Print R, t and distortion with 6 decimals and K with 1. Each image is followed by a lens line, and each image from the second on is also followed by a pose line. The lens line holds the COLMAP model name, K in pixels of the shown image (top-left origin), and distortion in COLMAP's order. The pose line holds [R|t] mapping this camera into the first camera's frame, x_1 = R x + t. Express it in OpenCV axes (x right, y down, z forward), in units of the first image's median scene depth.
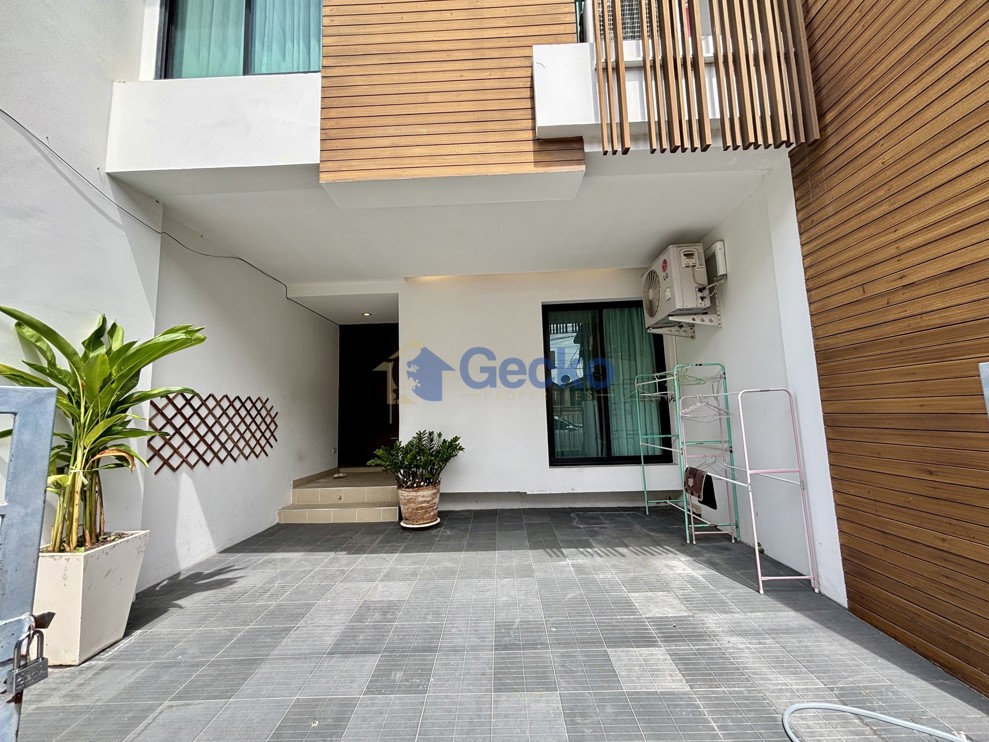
lens RADIAL K [[400.0, 0, 486.6], [0, 400.0, 377.5], [0, 0, 1]] dist [-0.005784, 0.002828]
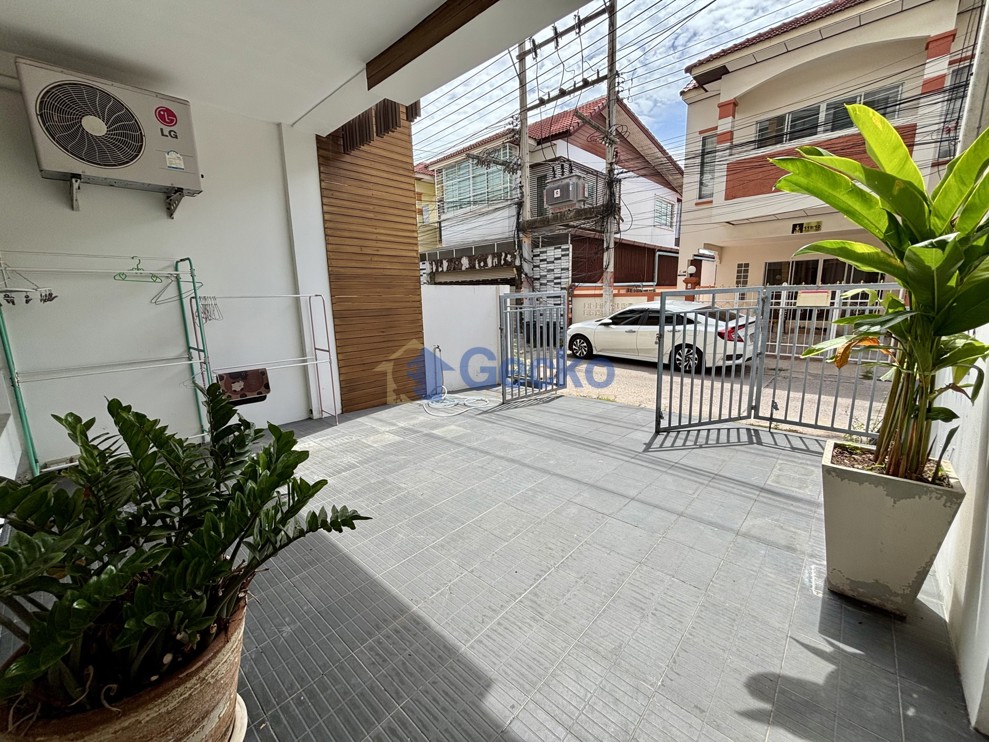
lens RADIAL K [[400.0, 0, 496.7], [0, 400.0, 378.2], [0, 0, 1]] dist [-0.005784, 0.002828]
pose [[-0.759229, -0.085907, 0.645129, -0.787514], [-0.014271, 0.993209, 0.115462, 0.157424], [-0.650667, 0.078455, -0.755299, 1.727164]]
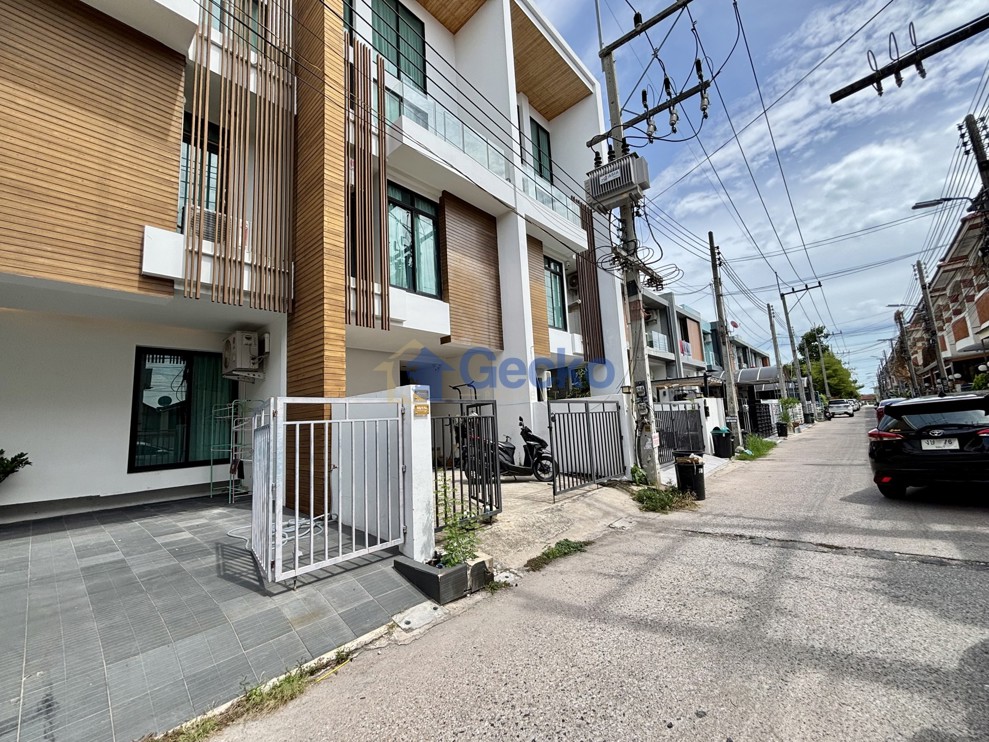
lens RADIAL K [[400.0, 0, 495.0], [0, 400.0, 369.5], [0, 0, 1]] dist [-0.005784, 0.002828]
pose [[0.636841, 0.099050, 0.764606, -0.193174], [-0.034994, 0.994405, -0.099672, -0.043387], [-0.770200, 0.036718, 0.636744, -1.363538]]
